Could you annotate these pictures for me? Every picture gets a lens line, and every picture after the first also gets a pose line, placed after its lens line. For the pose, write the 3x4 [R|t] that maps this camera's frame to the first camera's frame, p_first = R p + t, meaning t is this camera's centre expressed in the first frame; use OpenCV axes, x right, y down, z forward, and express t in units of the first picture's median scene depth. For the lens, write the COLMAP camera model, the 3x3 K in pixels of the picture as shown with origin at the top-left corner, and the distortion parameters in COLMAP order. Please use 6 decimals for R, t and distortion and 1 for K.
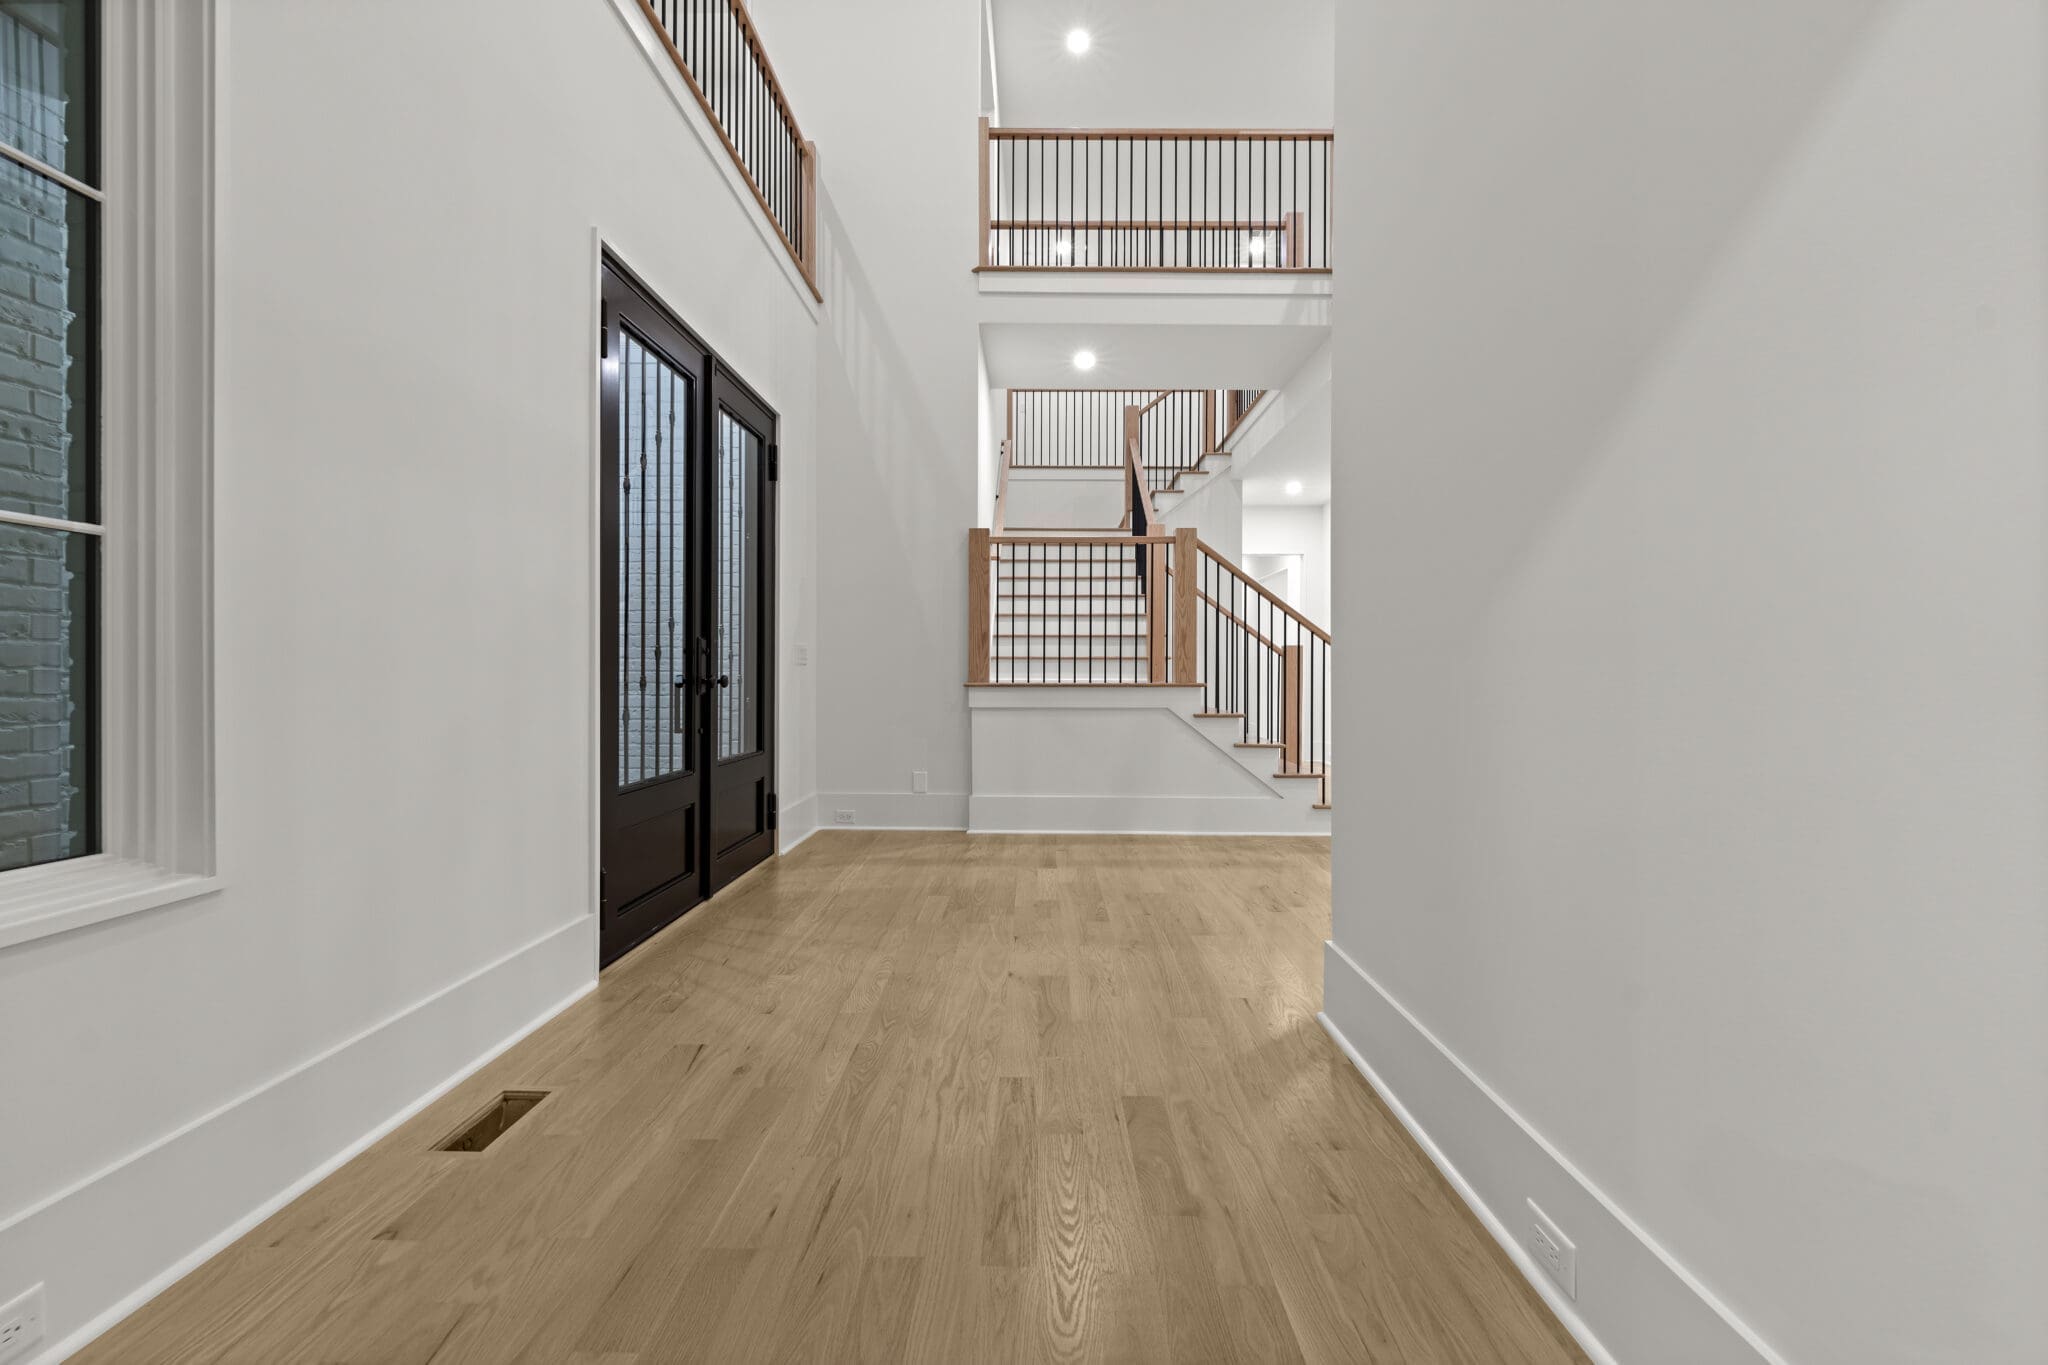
lens RADIAL K [[835.6, 0, 1025.6], [0, 835.6, 680.0], [0, 0, 1]] dist [0.001865, 0.000947]
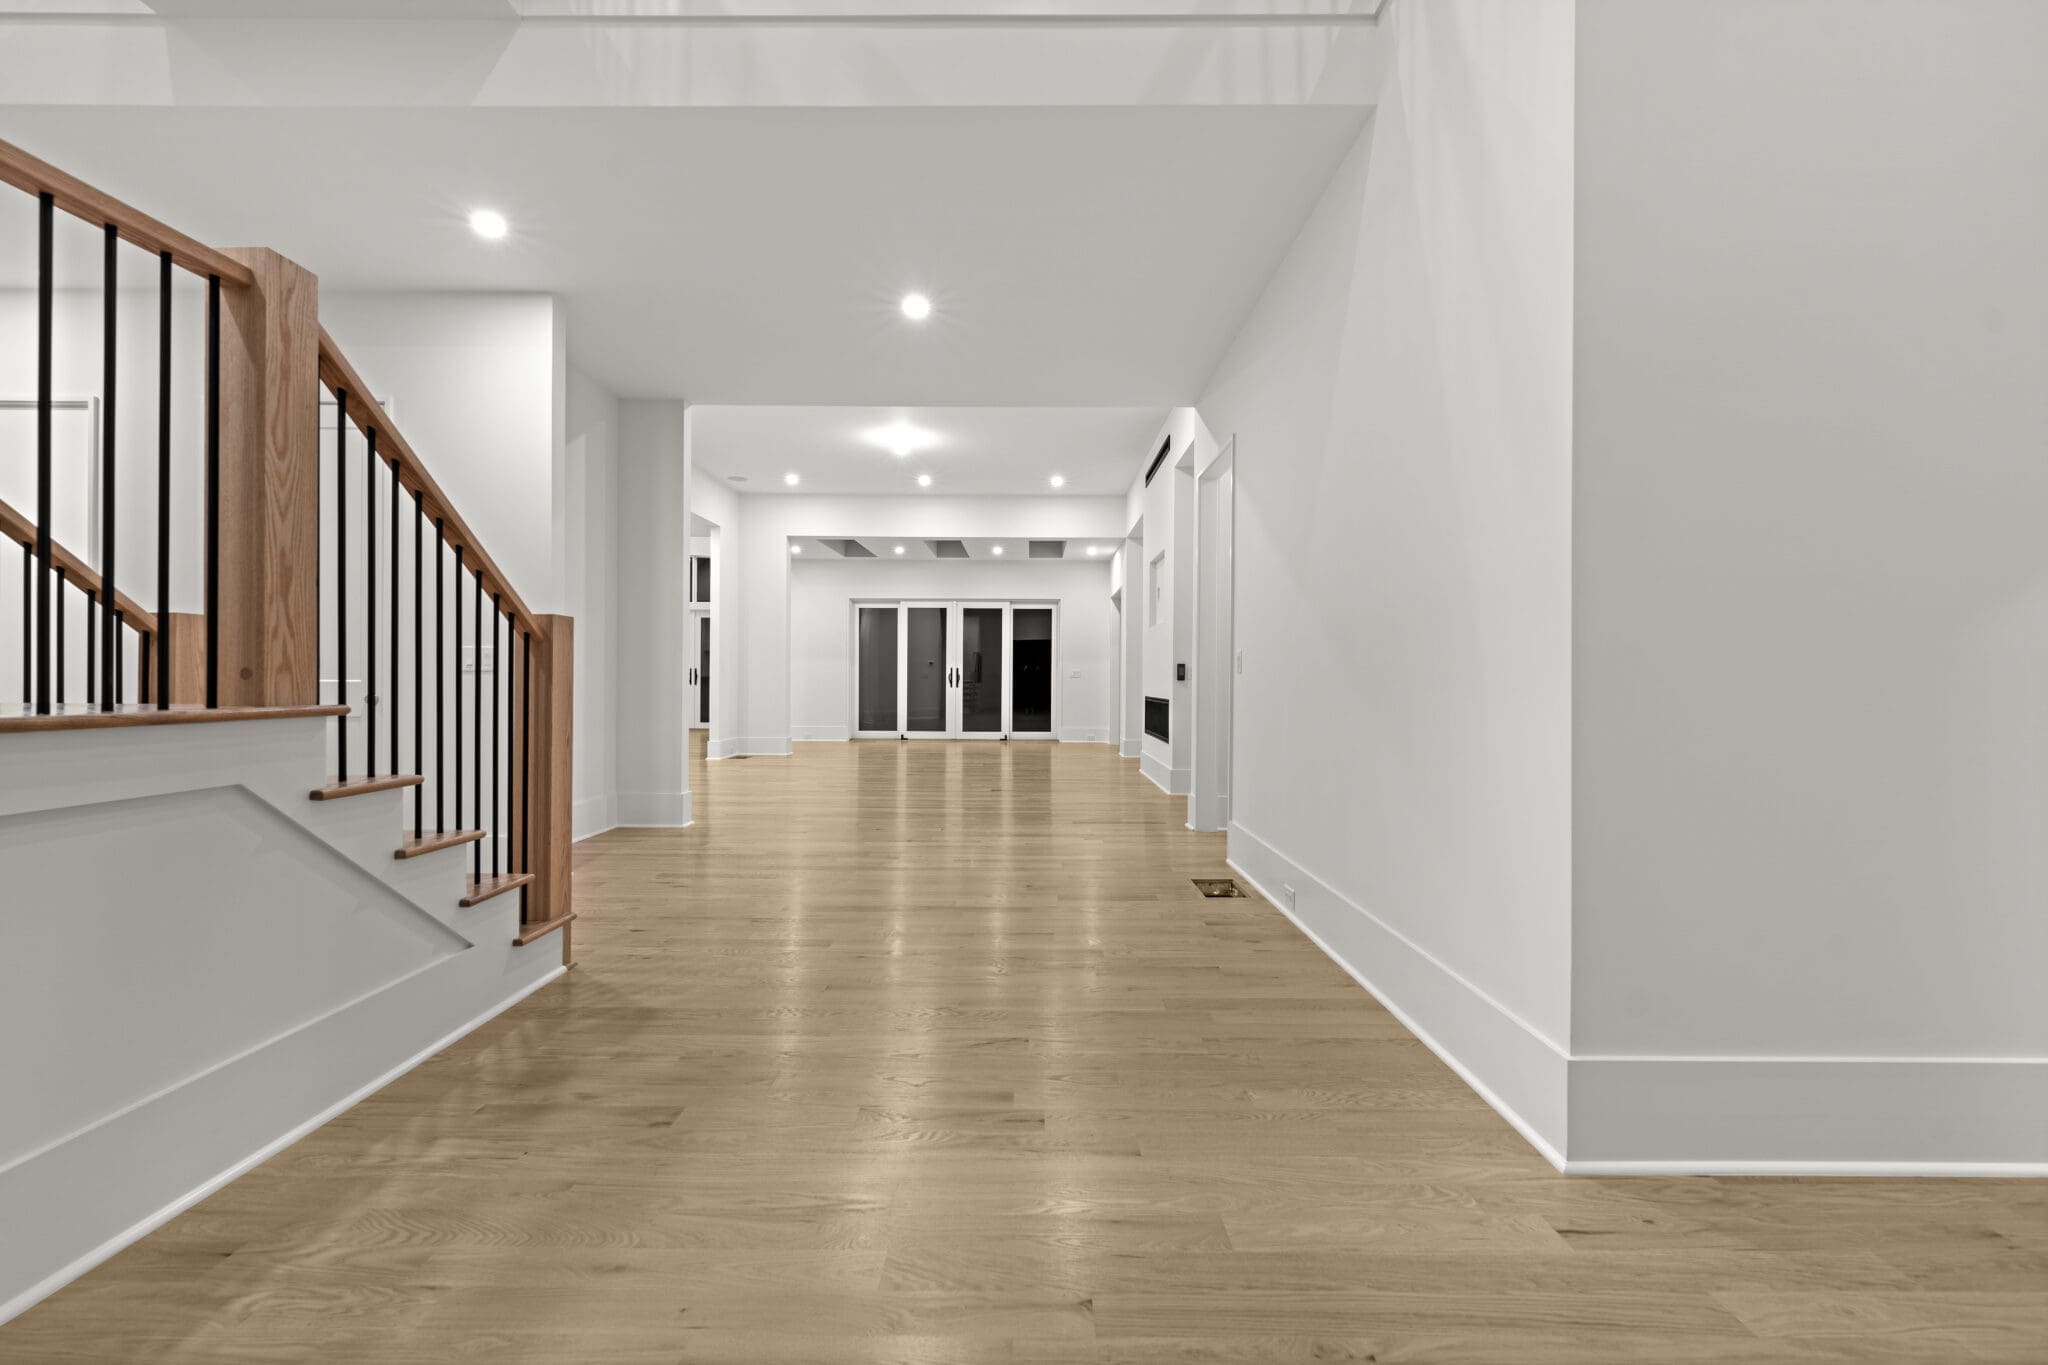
lens RADIAL K [[835.6, 0, 1024.4], [0, 835.6, 677.9], [0, 0, 1]] dist [0.001865, 0.000947]
pose [[-0.030267, -0.000760, 0.999542, -0.161730], [0.003220, 0.999994, 0.000858, -0.006156], [-0.999537, 0.003244, -0.030264, 0.707858]]
